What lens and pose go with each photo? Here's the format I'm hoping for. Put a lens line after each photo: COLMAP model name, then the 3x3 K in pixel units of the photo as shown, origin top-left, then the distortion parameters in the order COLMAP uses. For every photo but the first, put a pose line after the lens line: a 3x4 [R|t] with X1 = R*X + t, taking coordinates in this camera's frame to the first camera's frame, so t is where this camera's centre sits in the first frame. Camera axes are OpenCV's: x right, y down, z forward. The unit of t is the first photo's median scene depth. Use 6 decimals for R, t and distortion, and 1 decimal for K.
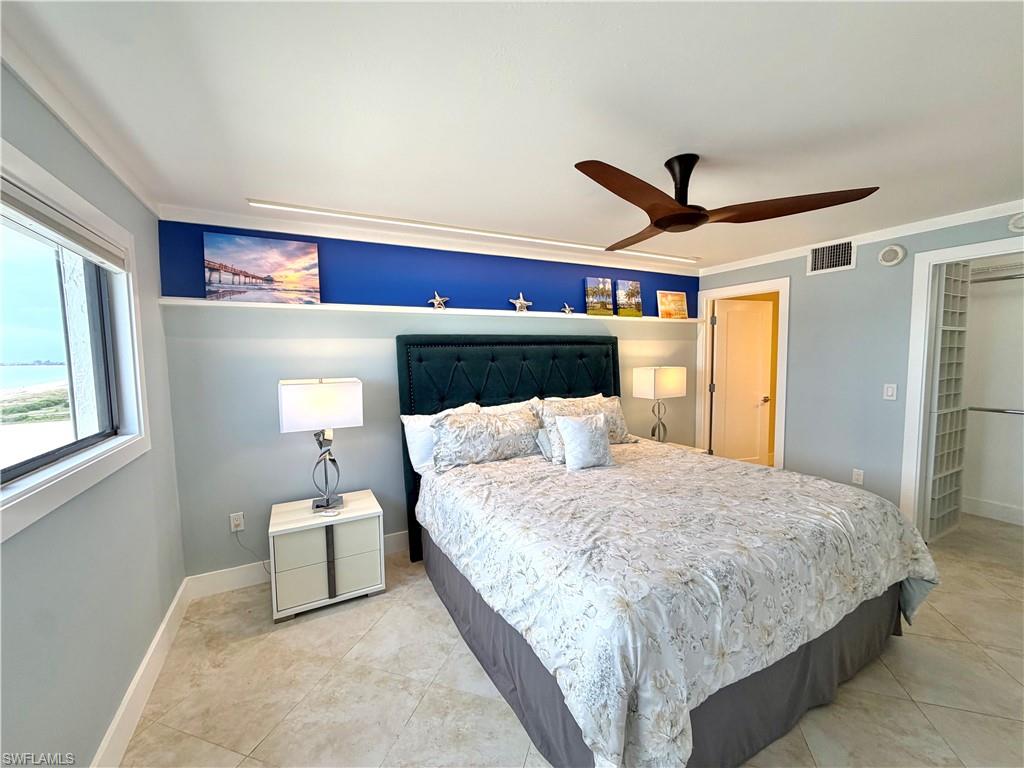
lens RADIAL K [[408.7, 0, 507.6], [0, 408.7, 382.1], [0, 0, 1]] dist [-0.000694, -0.000236]
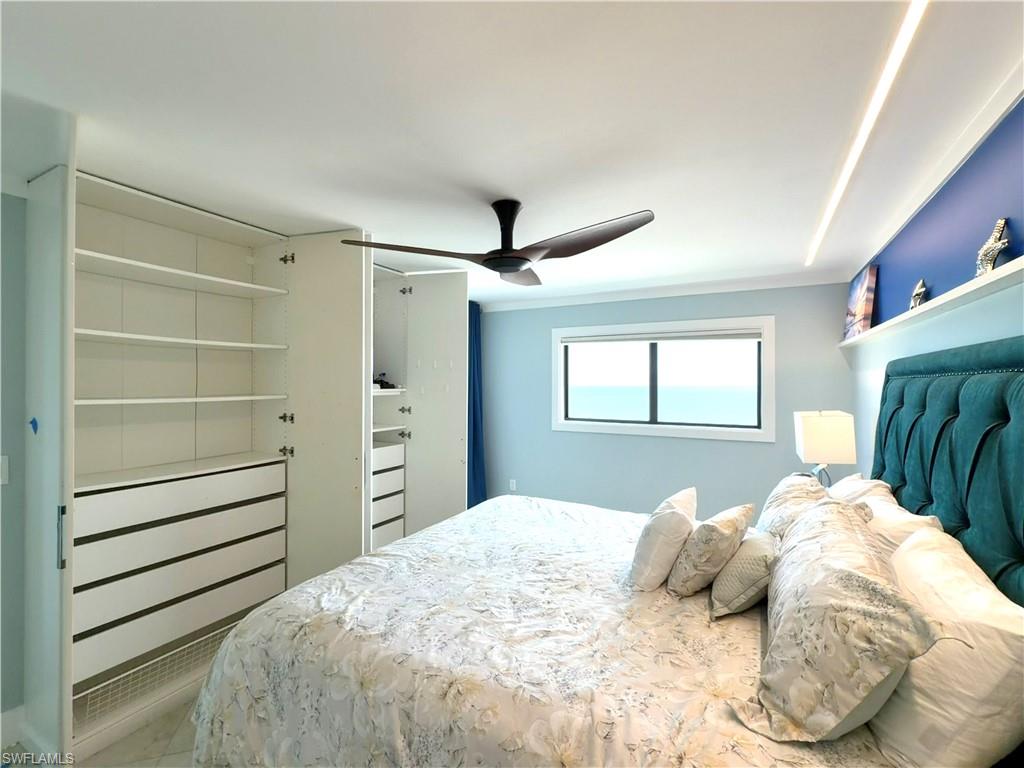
lens RADIAL K [[449.9, 0, 518.5], [0, 449.9, 384.7], [0, 0, 1]] dist [-0.002540, 0.000725]
pose [[-0.818333, 0.013959, -0.574575, 0.732848], [-0.031127, 0.997161, 0.068557, -0.116716], [0.573901, 0.073987, -0.815576, 1.365385]]
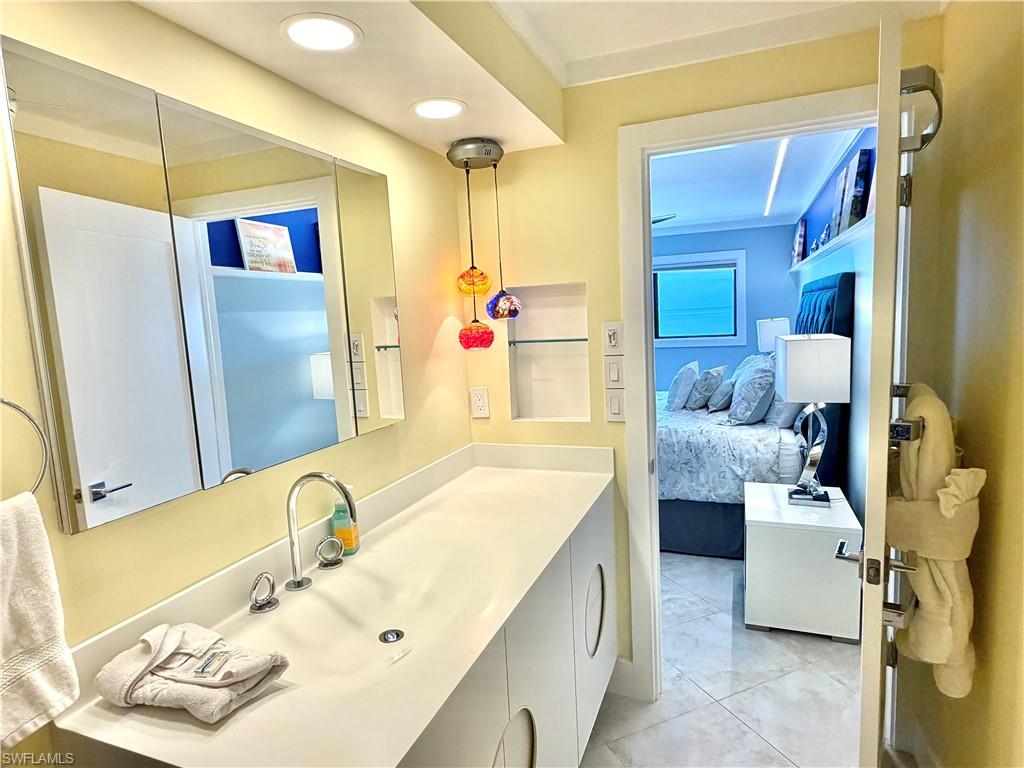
lens RADIAL K [[577.0, 0, 513.8], [0, 577.0, 386.1], [0, 0, 1]] dist [-0.017775, -0.000398]
pose [[-0.747872, 0.133335, -0.650314, 1.560558], [0.014351, 0.982640, 0.184968, -0.157176], [0.663687, 0.129000, -0.736803, 1.826107]]
